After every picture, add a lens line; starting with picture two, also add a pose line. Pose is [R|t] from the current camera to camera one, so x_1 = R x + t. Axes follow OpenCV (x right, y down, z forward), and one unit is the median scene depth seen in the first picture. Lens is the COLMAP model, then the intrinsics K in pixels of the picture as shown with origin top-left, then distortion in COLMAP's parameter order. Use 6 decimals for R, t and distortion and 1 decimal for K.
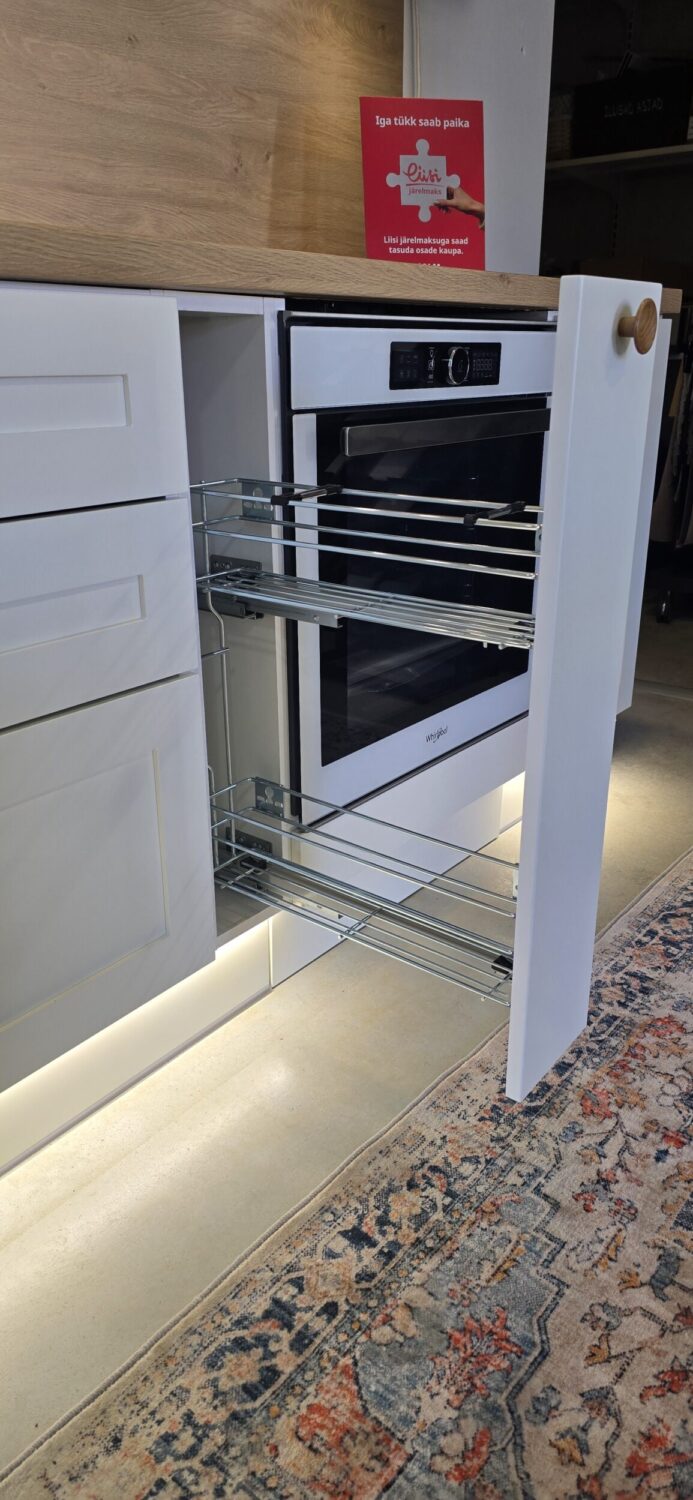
lens RADIAL K [[1007.9, 0, 333.1], [0, 1007.9, 747.9], [0, 0, 1]] dist [0.061419, -0.056590]
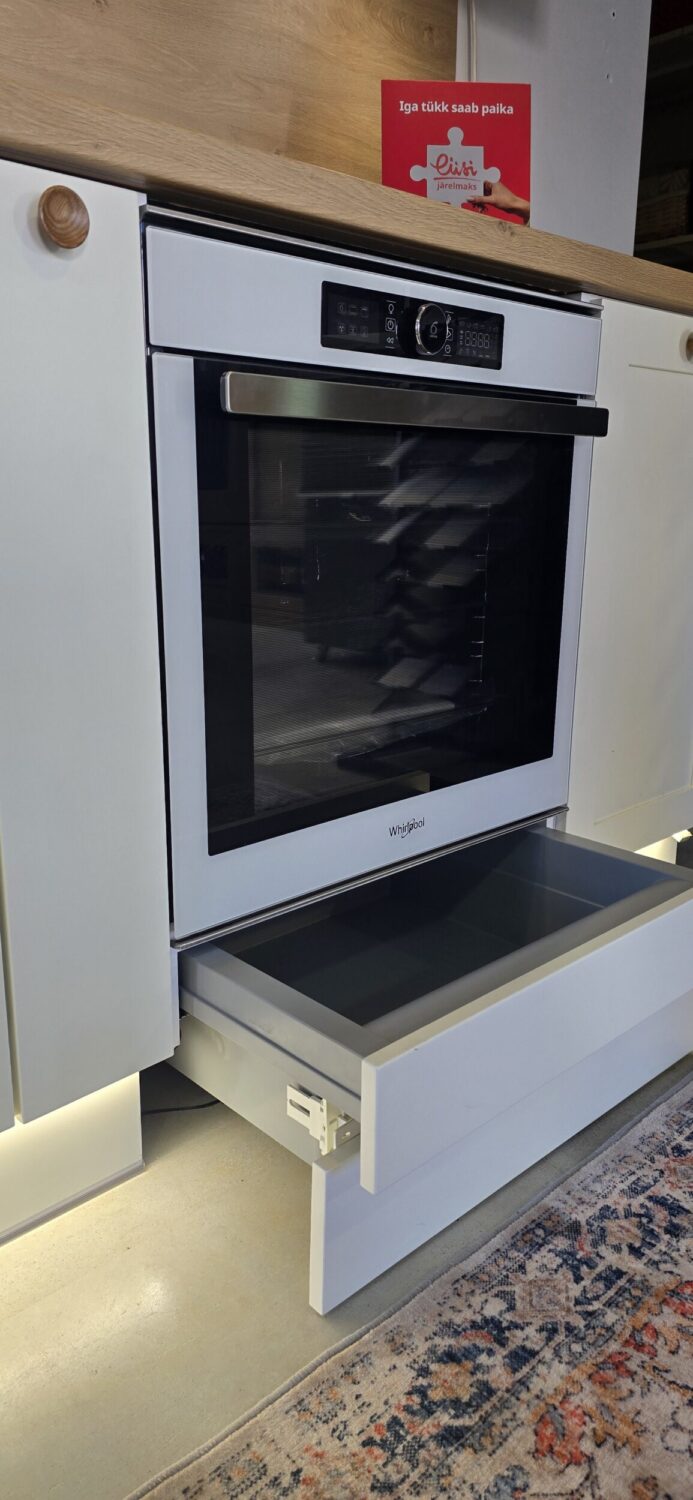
lens RADIAL K [[1007.9, 0, 359.4], [0, 1007.9, 747.5], [0, 0, 1]] dist [0.061419, -0.056590]
pose [[0.992669, 0.043454, -0.112785, 0.167622], [-0.056250, 0.992017, -0.112867, 0.015341], [0.106980, 0.118383, 0.987188, 0.292211]]
